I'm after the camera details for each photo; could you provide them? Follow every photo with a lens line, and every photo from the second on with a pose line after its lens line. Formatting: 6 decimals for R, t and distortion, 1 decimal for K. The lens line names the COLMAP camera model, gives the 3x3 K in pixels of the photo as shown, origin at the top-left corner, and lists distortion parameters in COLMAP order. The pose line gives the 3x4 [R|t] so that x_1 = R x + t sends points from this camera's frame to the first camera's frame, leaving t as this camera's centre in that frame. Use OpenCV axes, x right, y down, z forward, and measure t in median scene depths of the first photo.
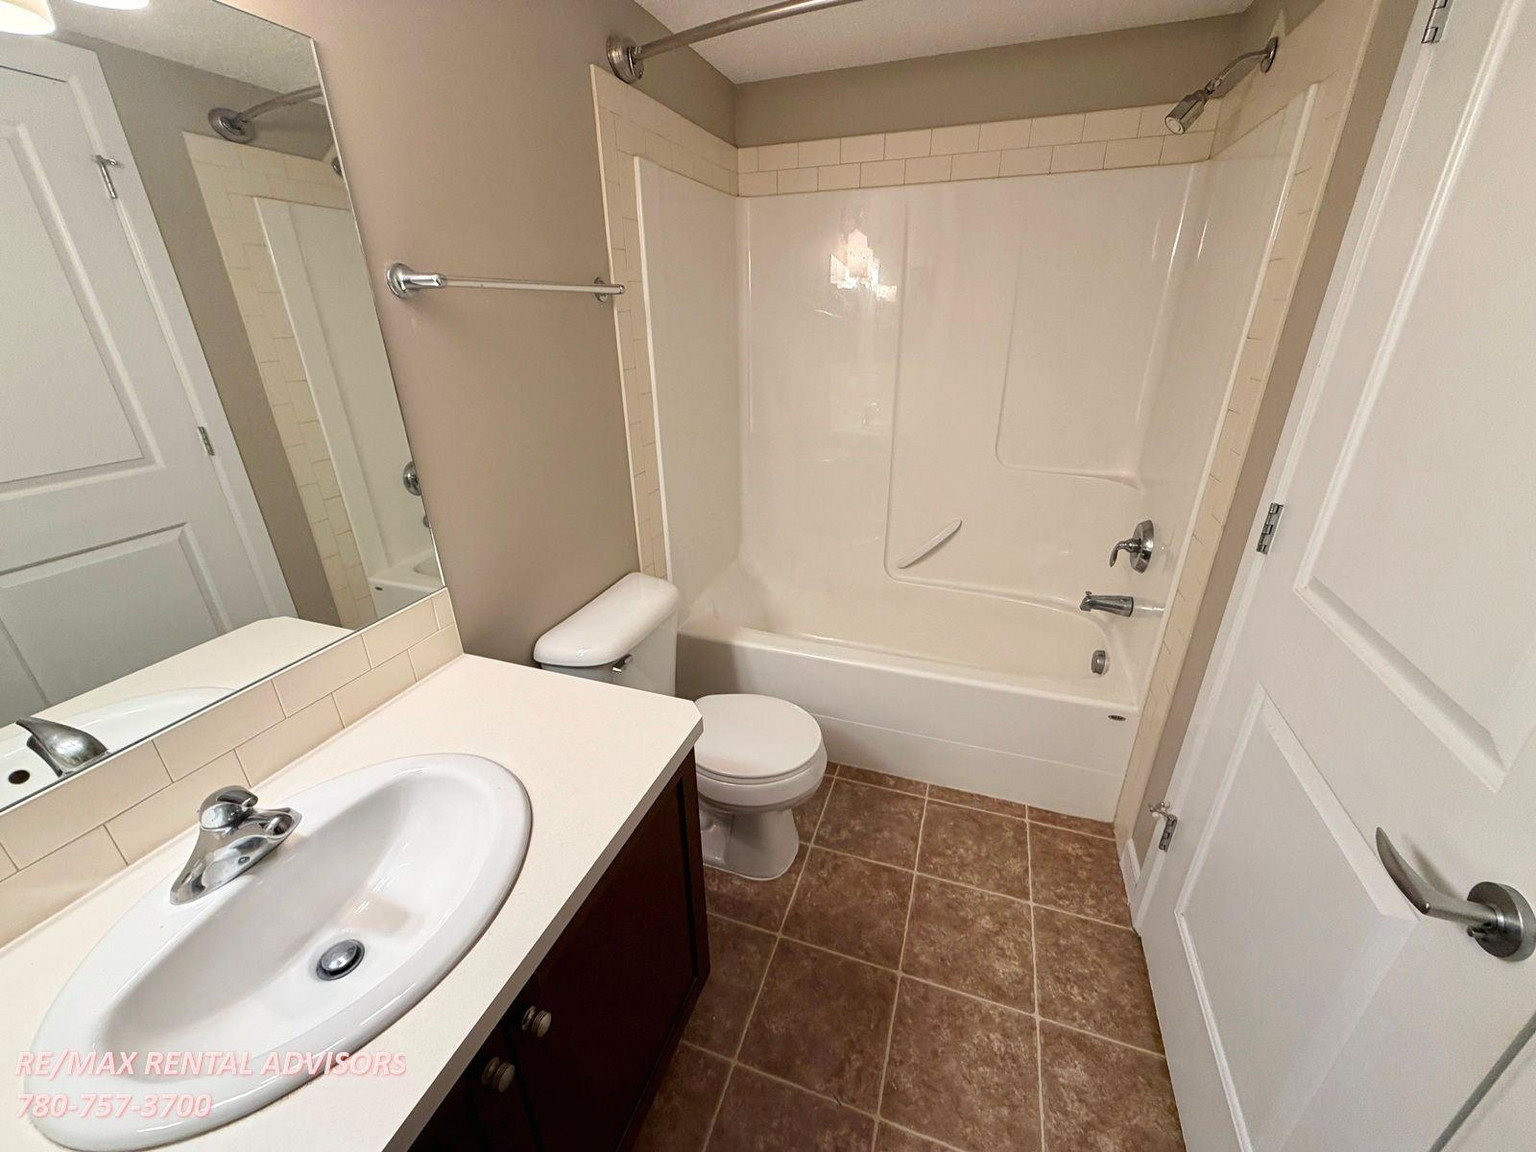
lens RADIAL K [[619.6, 0, 770.3], [0, 619.6, 583.7], [0, 0, 1]] dist [-0.001341, -0.000210]
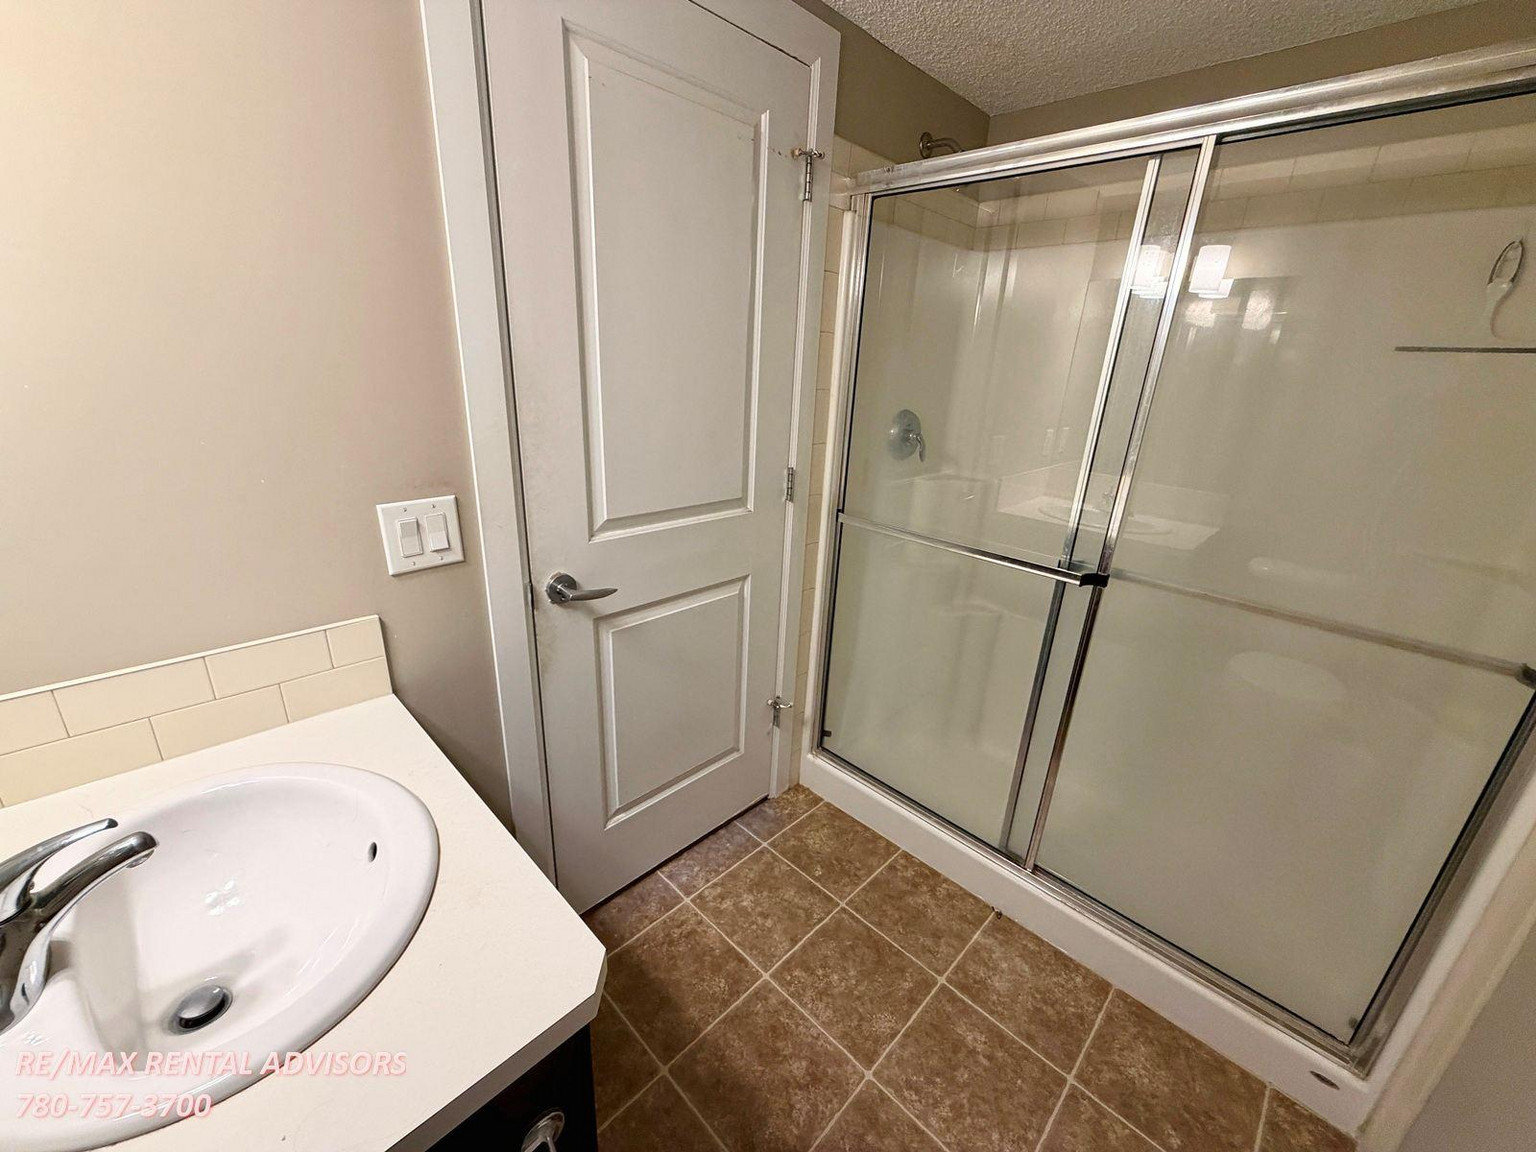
lens RADIAL K [[619.6, 0, 765.1], [0, 619.6, 572.6], [0, 0, 1]] dist [-0.001341, -0.000210]
pose [[0.902366, 0.191832, -0.385923, 0.465879], [-0.226230, 0.973020, -0.045309, -0.045315], [0.366819, 0.128193, 0.921418, 0.127998]]
